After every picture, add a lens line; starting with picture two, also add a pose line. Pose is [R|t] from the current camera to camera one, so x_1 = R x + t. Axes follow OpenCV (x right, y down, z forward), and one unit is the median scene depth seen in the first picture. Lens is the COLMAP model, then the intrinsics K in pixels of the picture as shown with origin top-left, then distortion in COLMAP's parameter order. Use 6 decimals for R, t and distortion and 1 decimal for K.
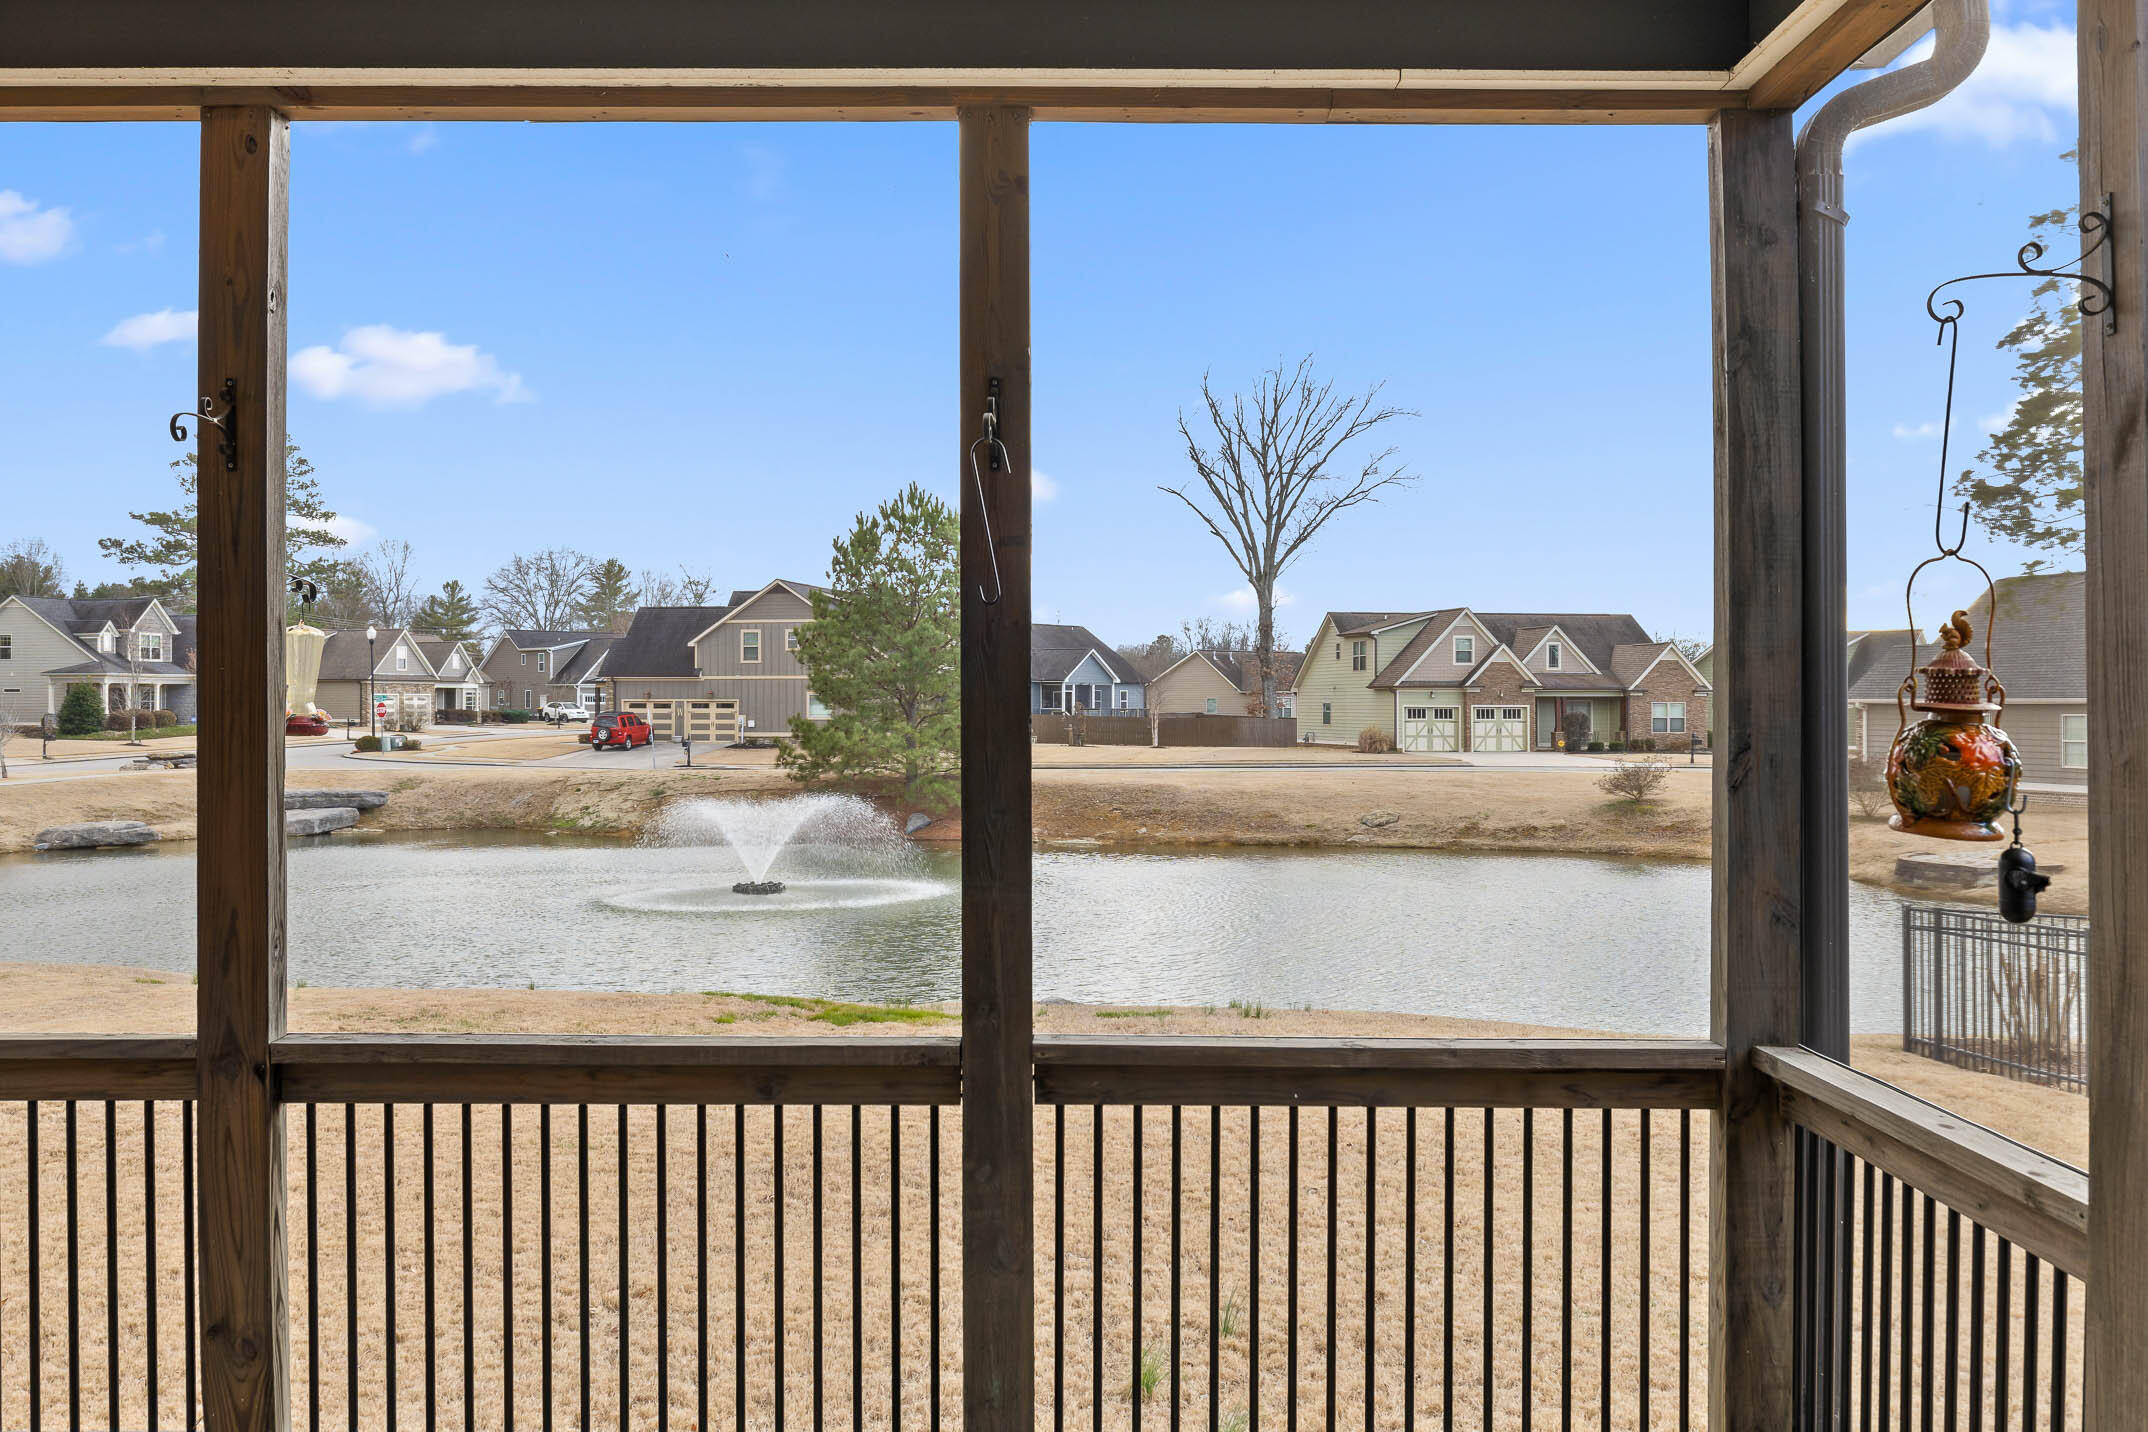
lens RADIAL K [[1887.1, 0, 1074.0], [0, 1887.1, 716.0], [0, 0, 1]] dist [-0.000584, -0.002847]
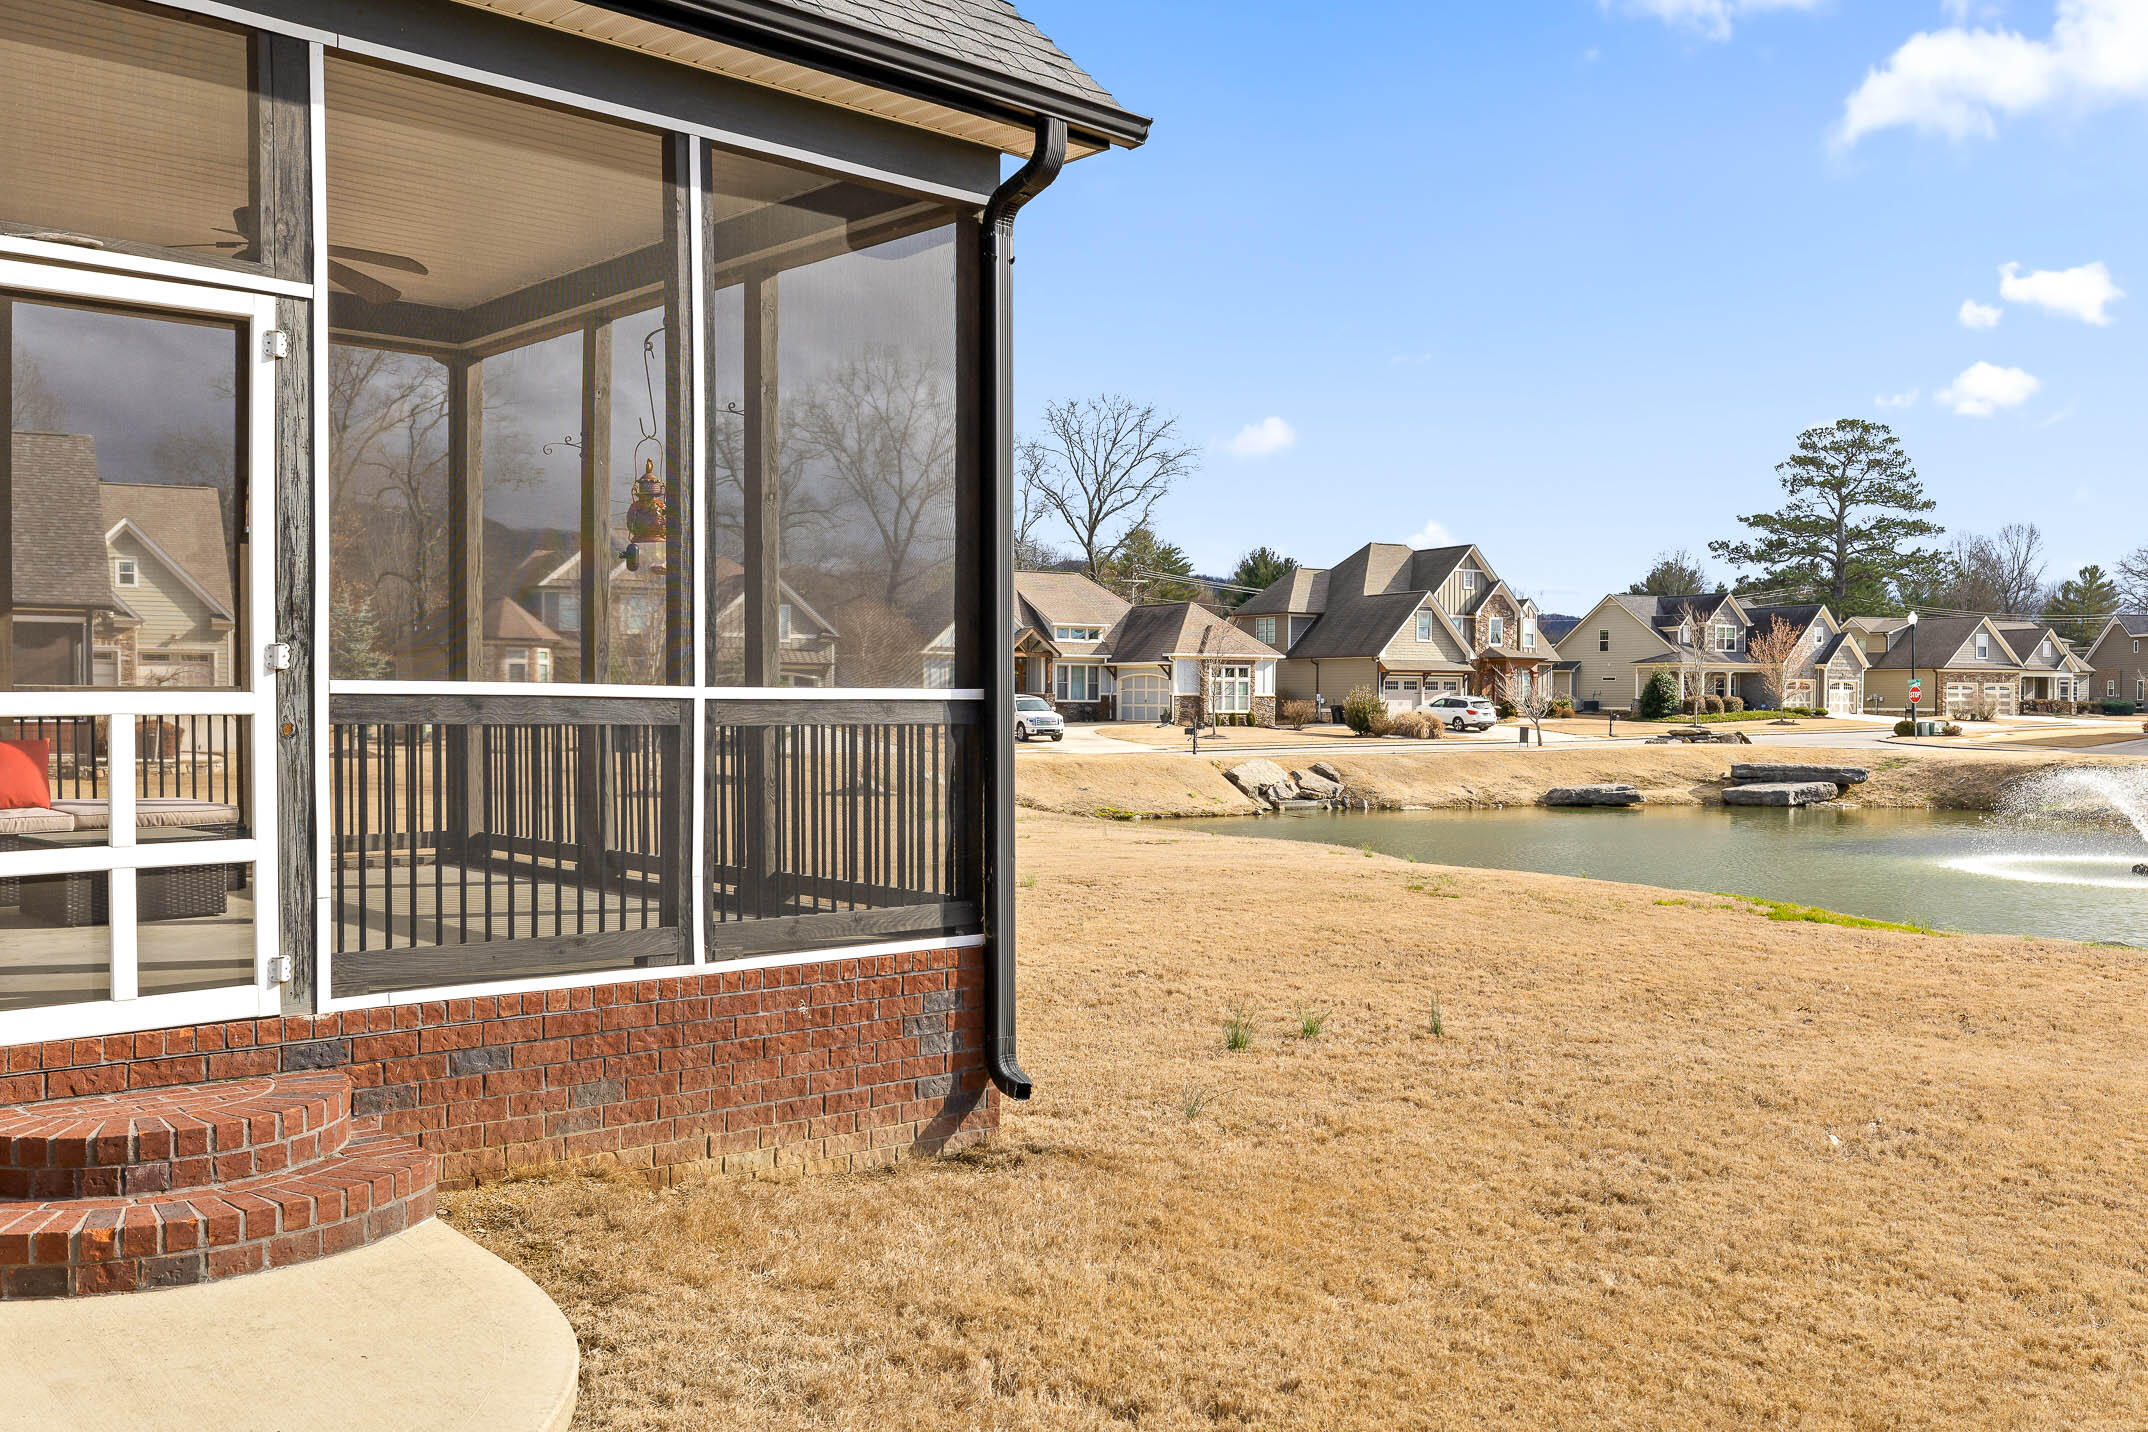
lens RADIAL K [[1907.7, 0, 1074.0], [0, 1907.7, 716.0], [0, 0, 1]] dist [0.002265, 0.001371]
pose [[0.672861, 0.008818, -0.739717, 0.107230], [-0.008705, 0.999954, 0.004002, 0.010470], [0.739718, 0.003746, 0.672907, -0.015987]]
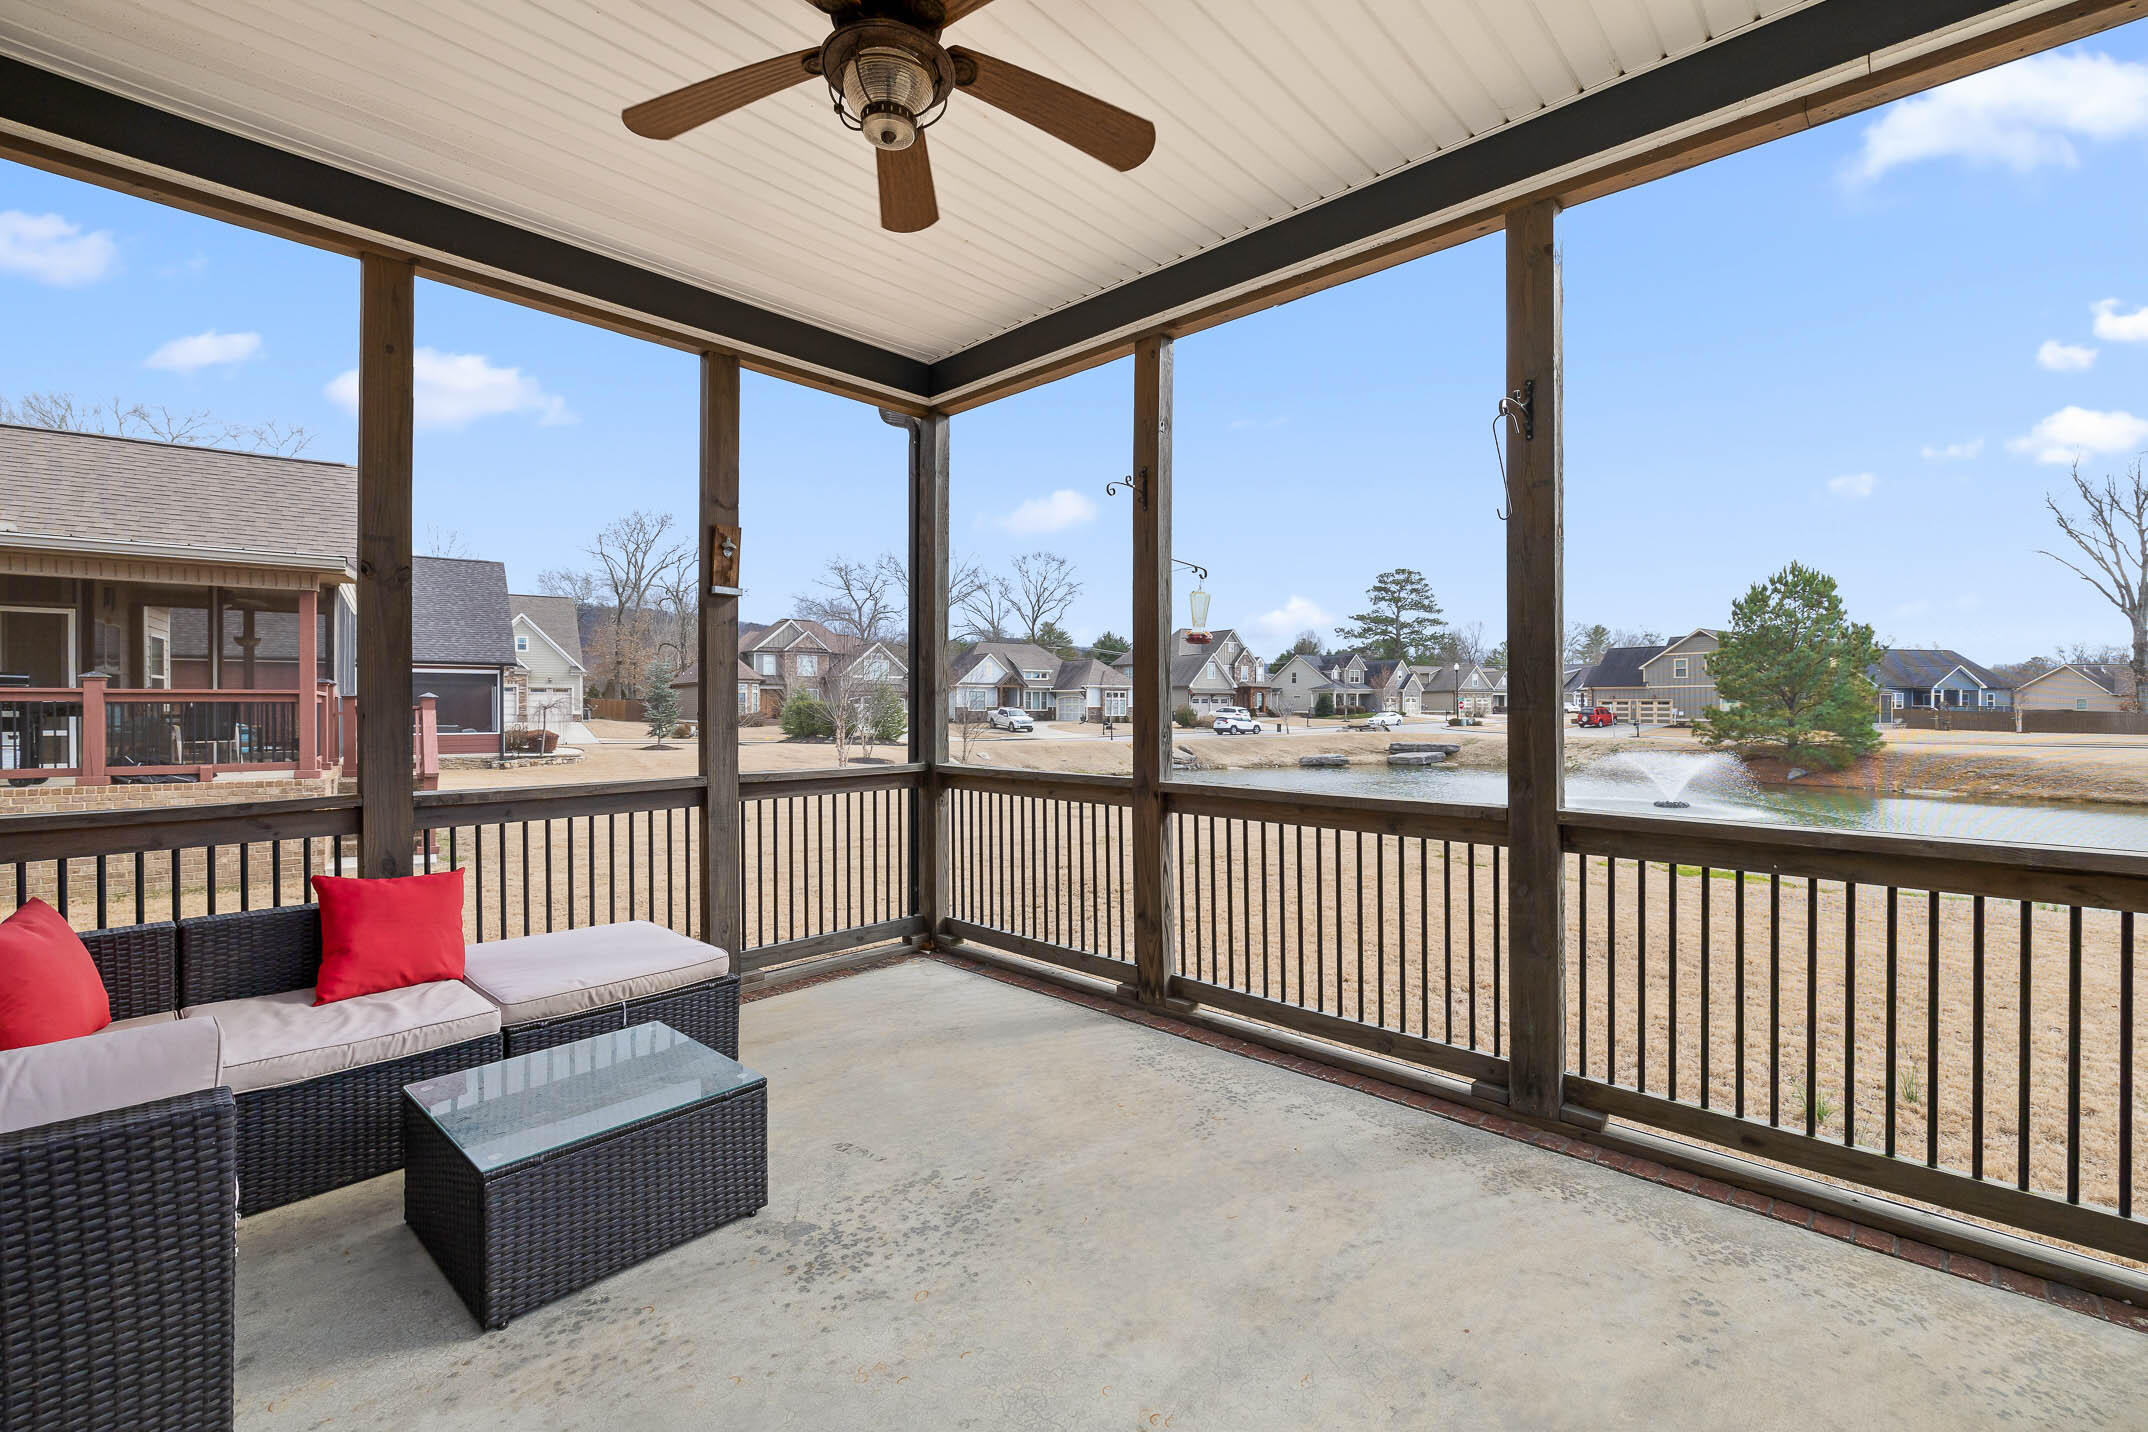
lens RADIAL K [[927.3, 0, 1074.0], [0, 927.3, 716.0], [0, 0, 1]] dist [0.000677, -0.000046]
pose [[0.727378, 0.007192, -0.686200, 0.010287], [-0.003741, 0.999972, 0.006515, 0.004585], [0.686227, -0.002172, 0.727384, 0.008989]]
